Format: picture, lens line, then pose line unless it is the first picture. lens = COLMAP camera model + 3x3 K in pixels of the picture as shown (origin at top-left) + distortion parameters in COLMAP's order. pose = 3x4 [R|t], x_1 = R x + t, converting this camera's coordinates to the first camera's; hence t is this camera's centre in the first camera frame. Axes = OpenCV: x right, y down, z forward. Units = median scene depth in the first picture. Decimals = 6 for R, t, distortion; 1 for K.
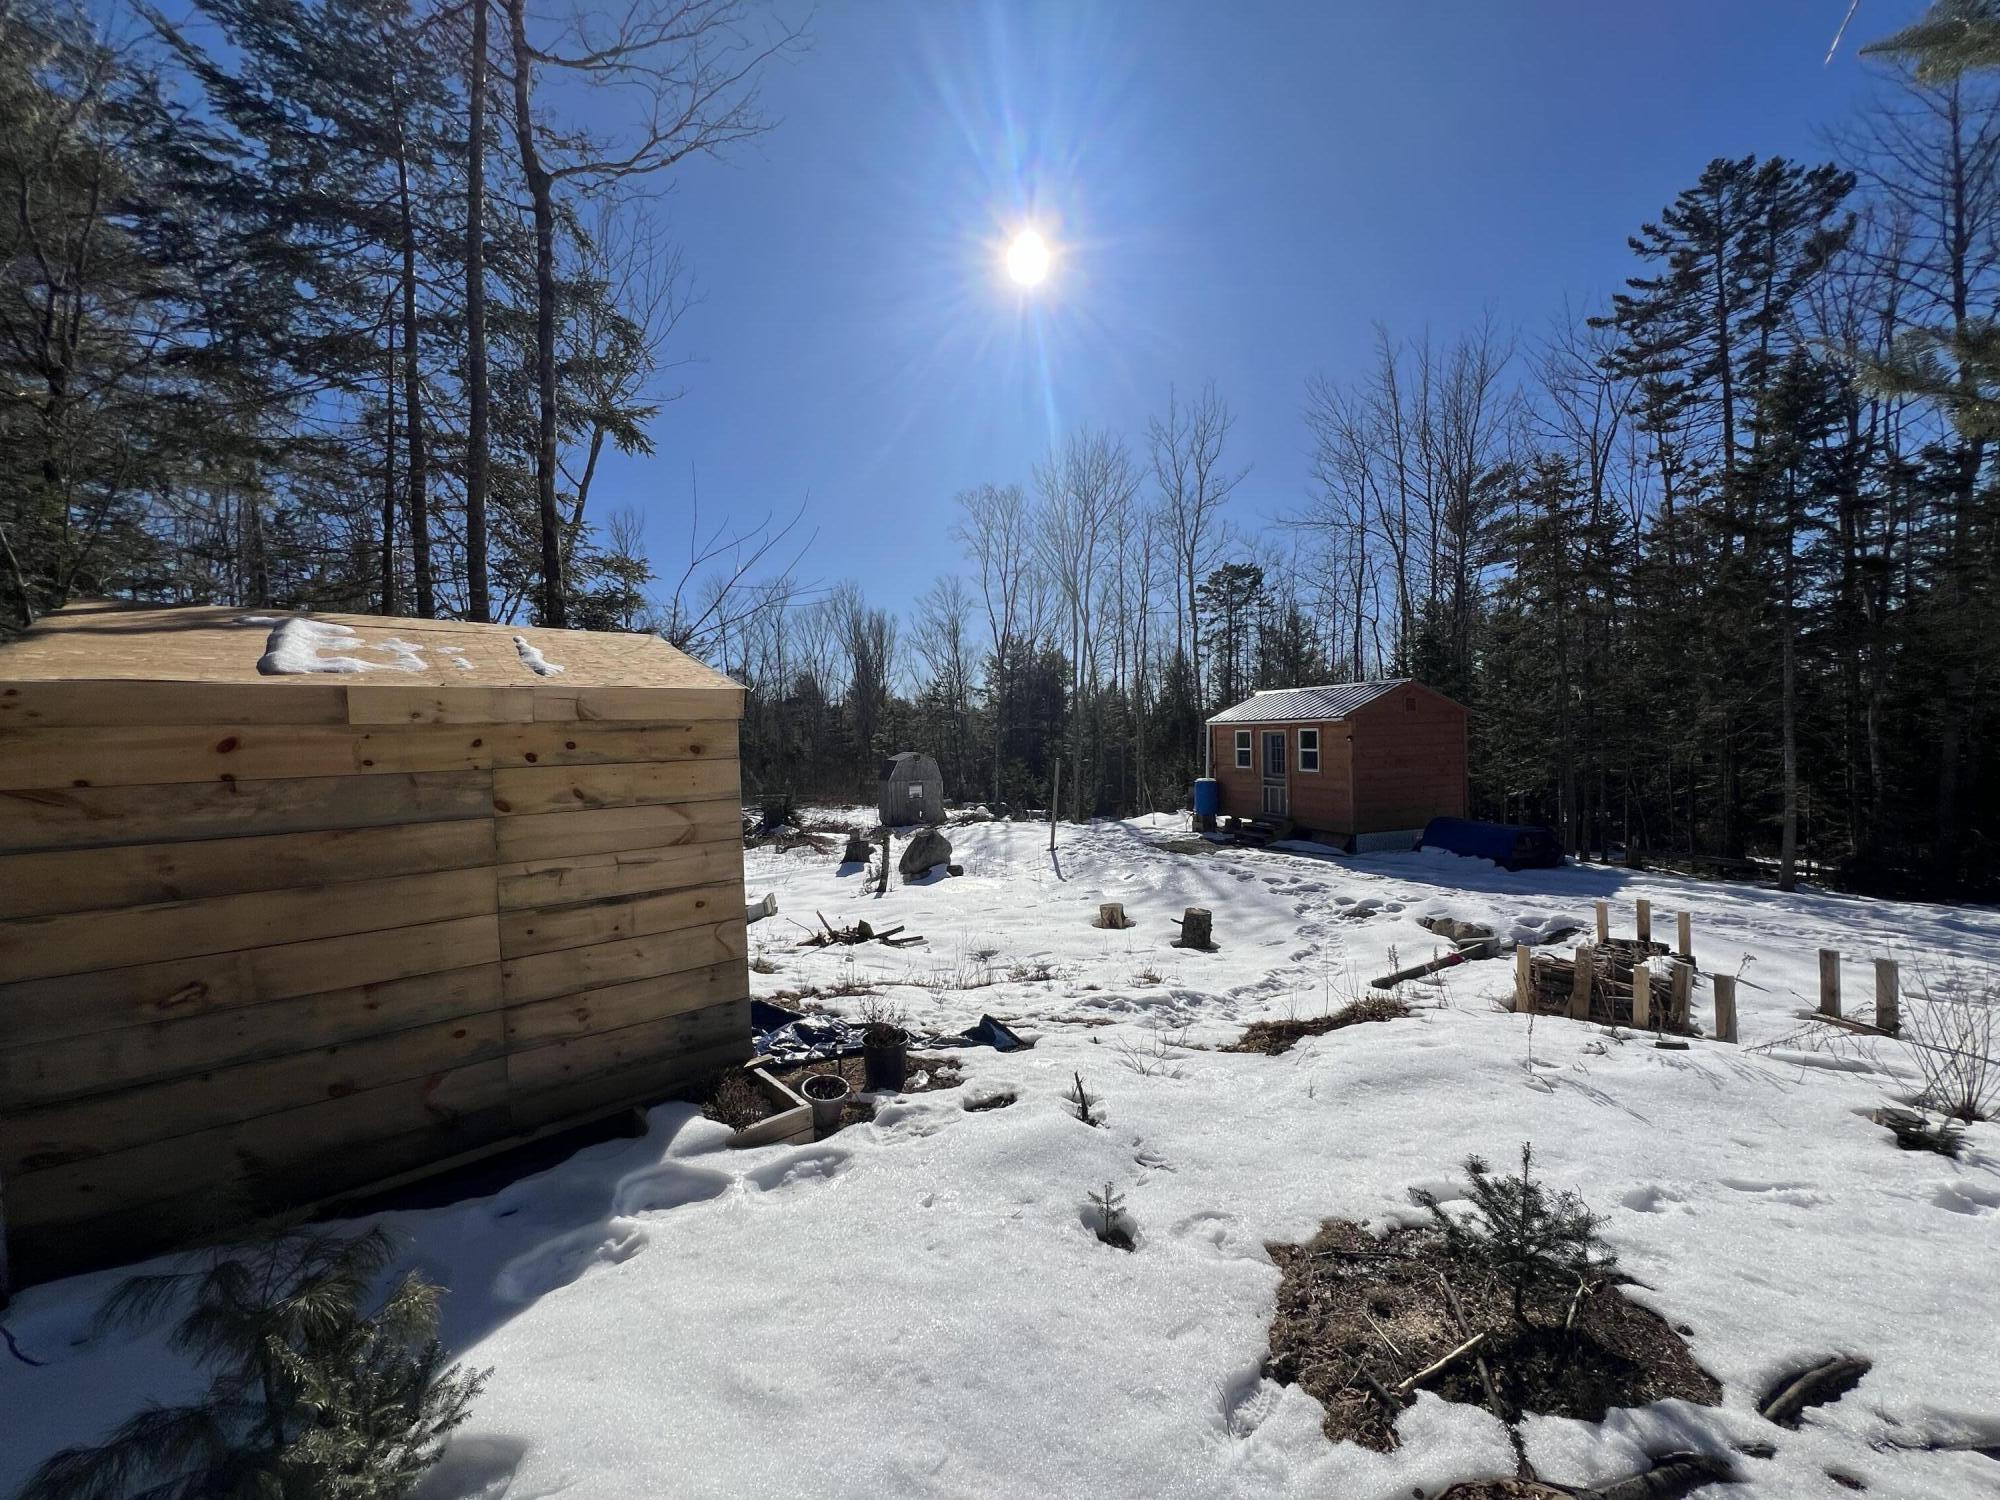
lens RADIAL K [[796.2, 0, 1006.9], [0, 796.2, 758.8], [0, 0, 1]] dist [-0.004142, 0.000566]
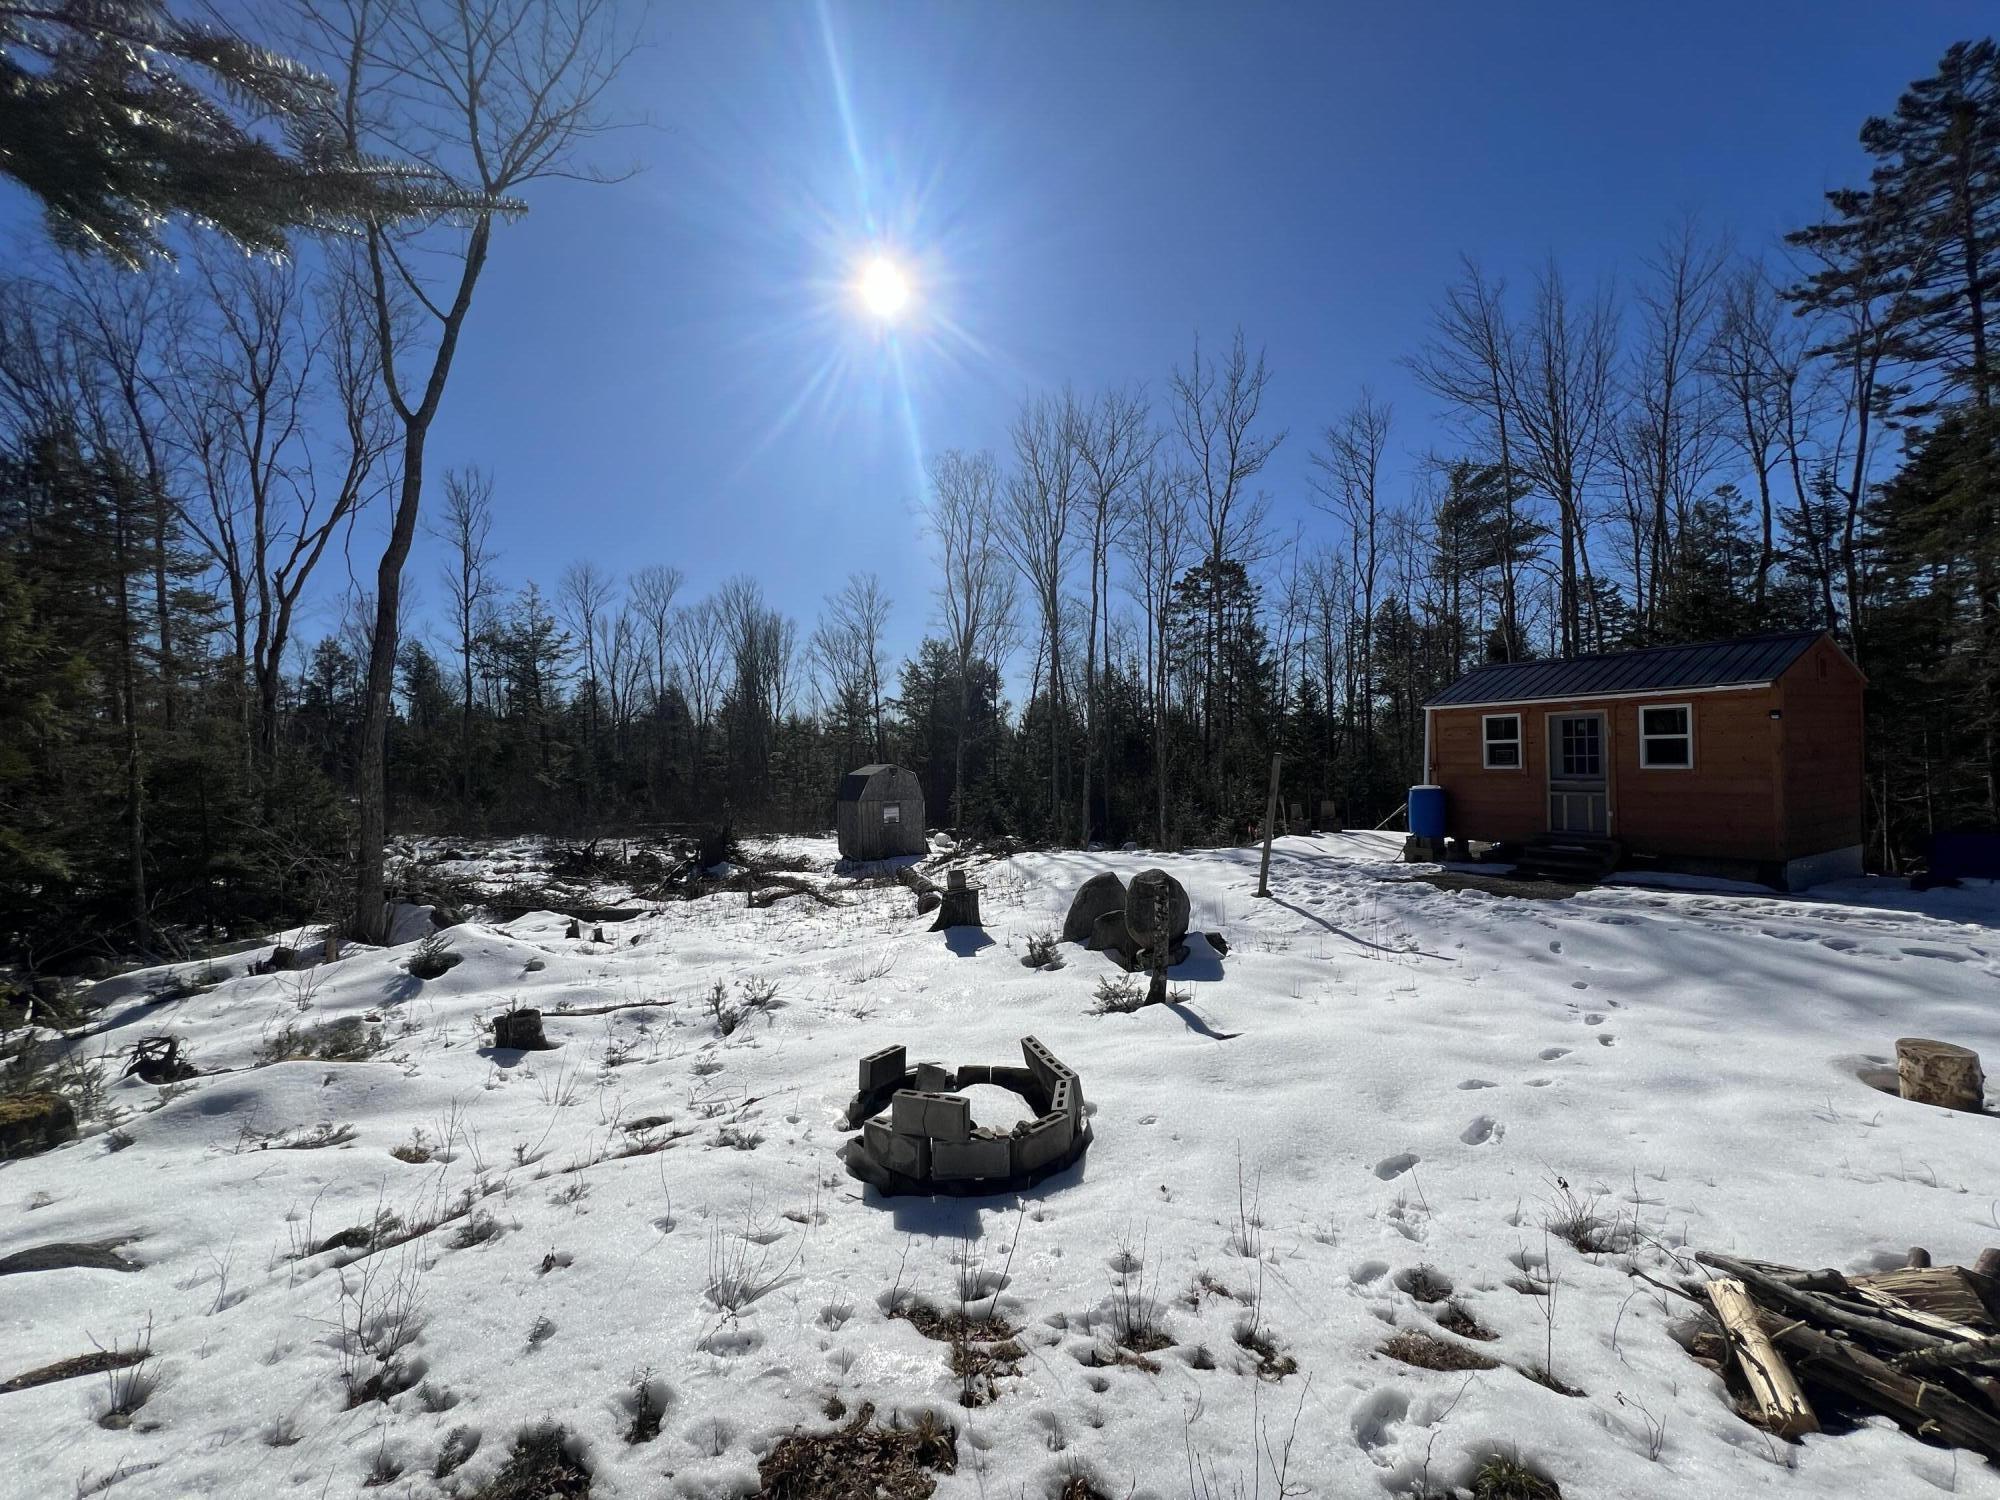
lens RADIAL K [[796.2, 0, 1004.4], [0, 796.2, 757.6], [0, 0, 1]] dist [-0.004142, 0.000566]
pose [[0.984841, -0.001003, 0.173454, -0.276154], [0.007099, 0.999378, -0.034530, 0.024920], [-0.173312, 0.035238, 0.984236, 0.419706]]
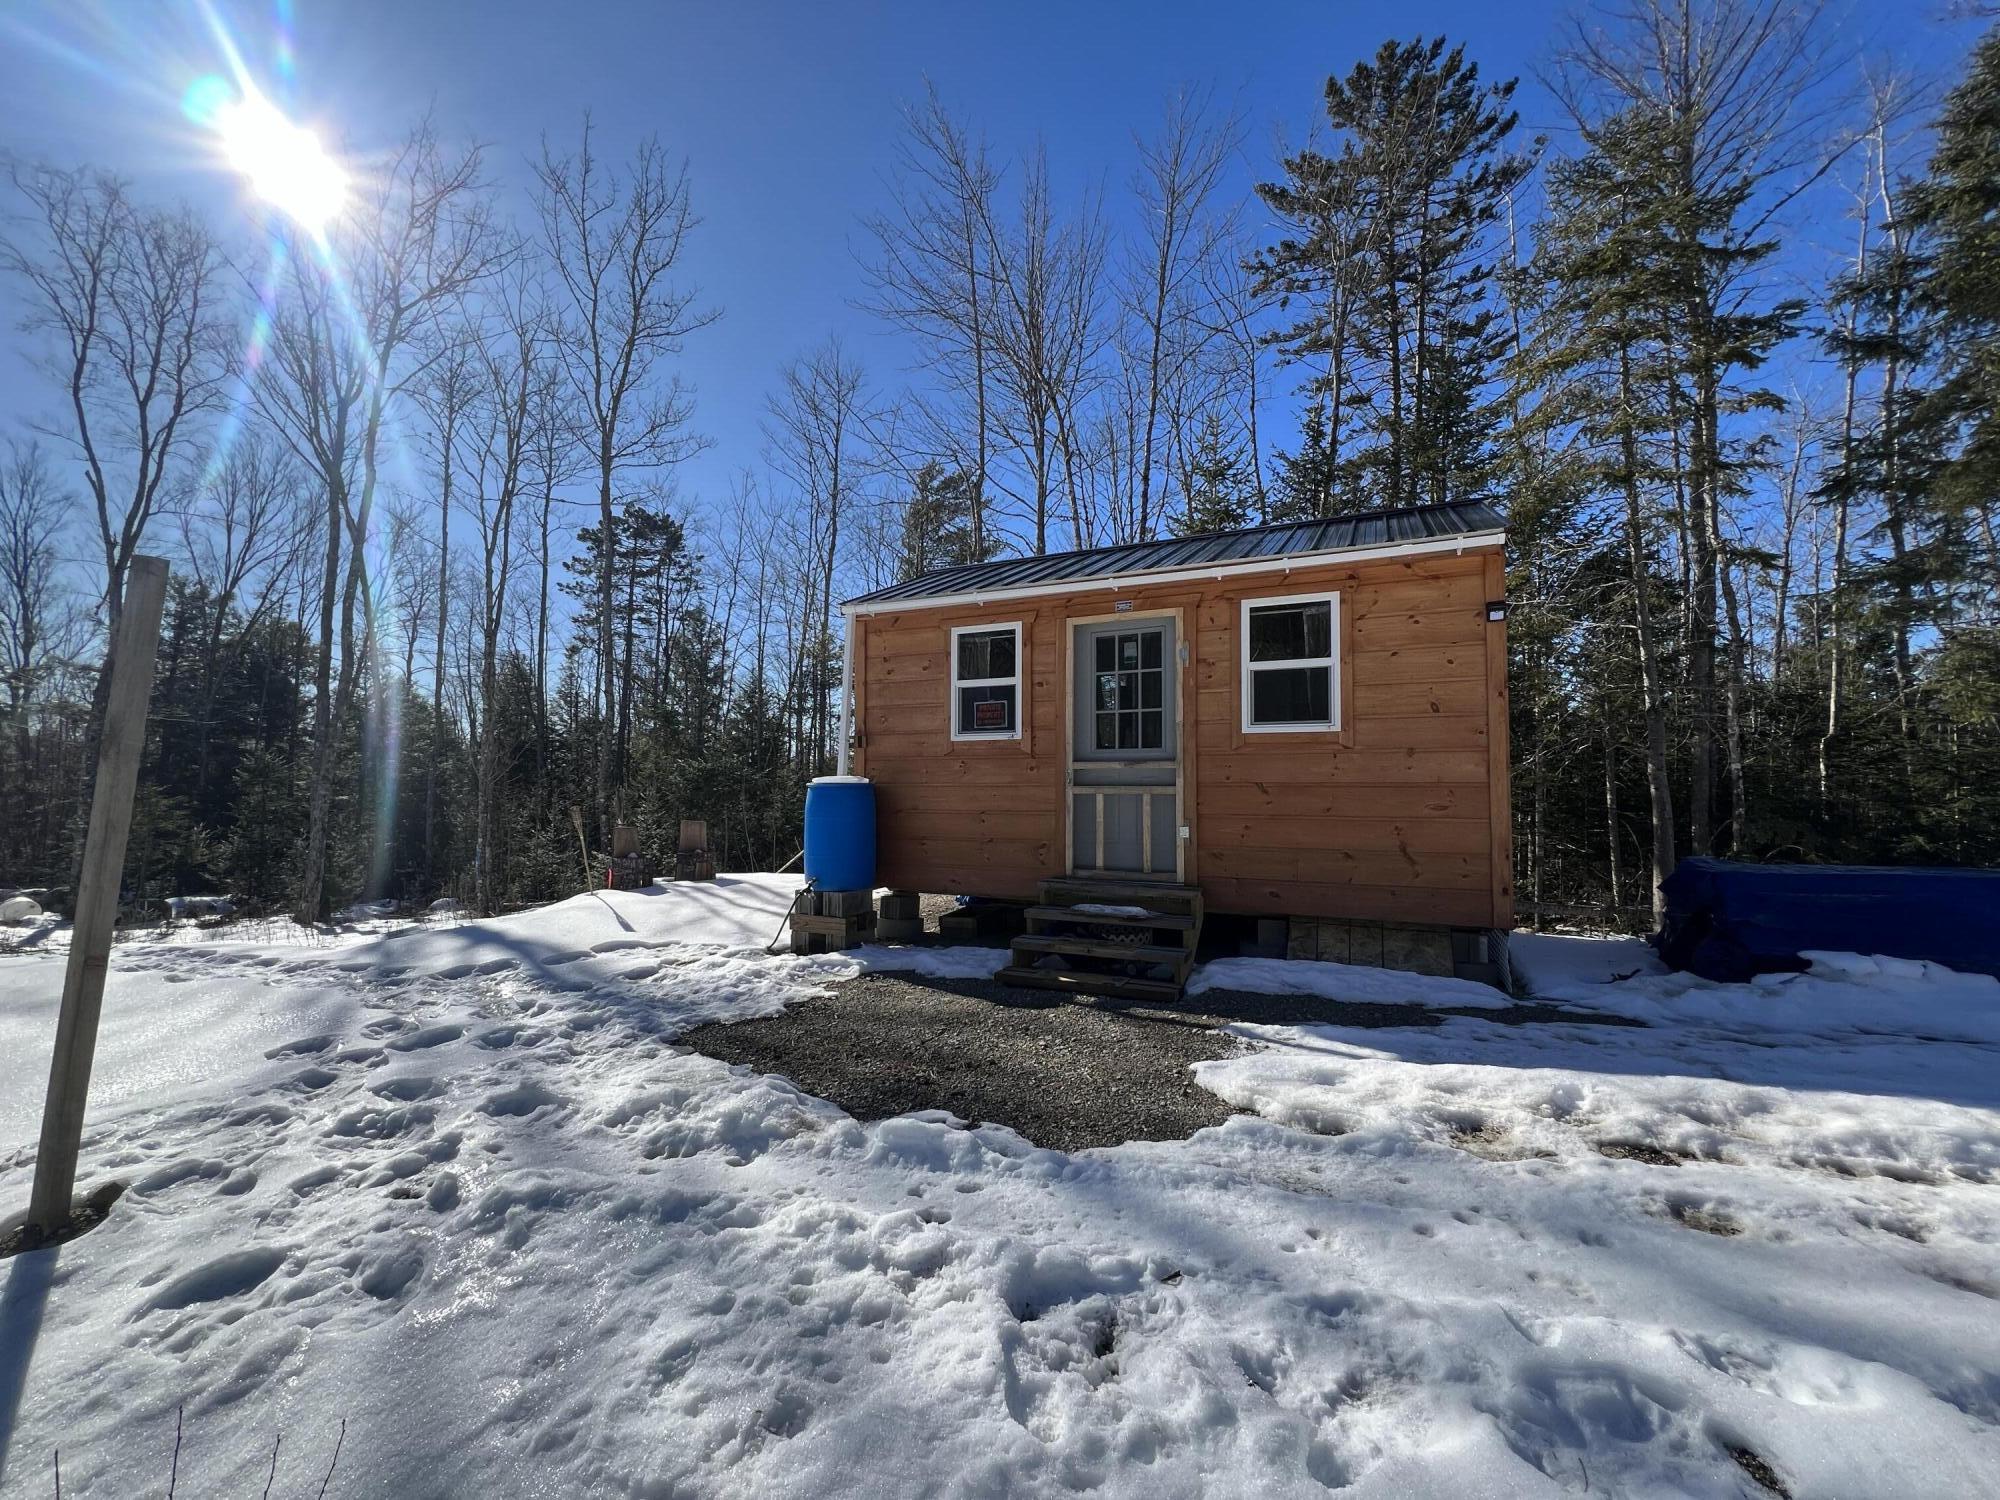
lens RADIAL K [[796.2, 0, 1000.3], [0, 796.2, 757.8], [0, 0, 1]] dist [-0.004142, 0.000566]
pose [[0.700044, 0.053671, 0.712080, 0.073888], [0.001027, 0.997095, -0.076162, 0.048092], [-0.714099, 0.054048, 0.697955, 0.830276]]
